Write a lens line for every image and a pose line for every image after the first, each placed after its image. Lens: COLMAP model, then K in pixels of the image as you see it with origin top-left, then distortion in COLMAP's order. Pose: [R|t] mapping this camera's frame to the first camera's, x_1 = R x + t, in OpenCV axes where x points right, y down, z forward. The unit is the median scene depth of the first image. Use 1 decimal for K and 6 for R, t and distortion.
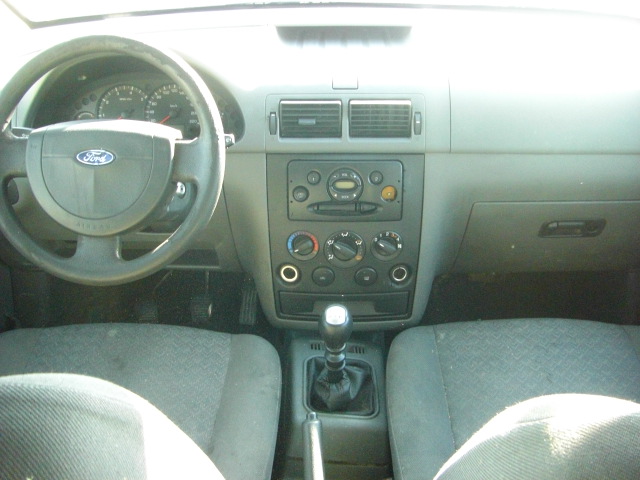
lens RADIAL K [[710.1, 0, 318.5], [0, 710.1, 237.3], [0, 0, 1]] dist [-0.126551, 0.000000]
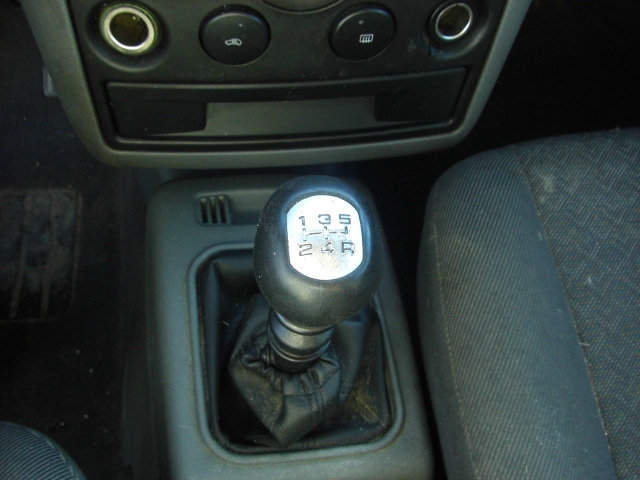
lens RADIAL K [[737.5, 0, 315.3], [0, 737.5, 235.8], [0, 0, 1]] dist [-0.171768, 0.000000]
pose [[0.981970, -0.080358, 0.171106, -0.022280], [0.001840, 0.909169, 0.416424, -0.000157], [-0.189027, -0.408601, 0.892924, 0.685326]]
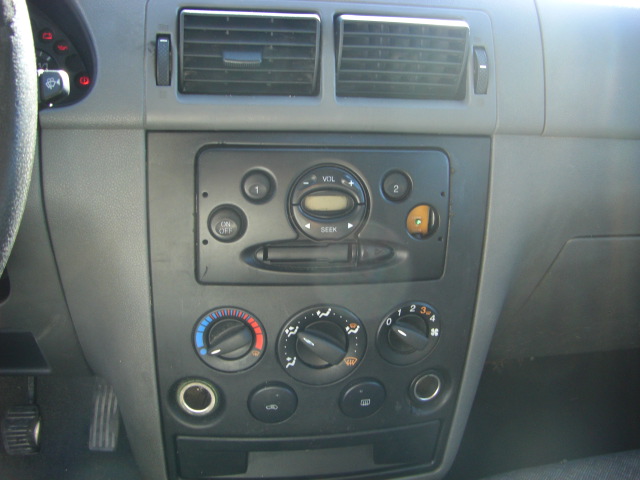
lens RADIAL K [[710.1, 0, 316.3], [0, 710.1, 233.5], [0, 0, 1]] dist [-0.126551, 0.000000]
pose [[0.979804, -0.009667, 0.199728, -0.058064], [0.021832, 0.998031, -0.058793, -0.028188], [-0.198767, 0.061966, 0.978086, 0.562482]]
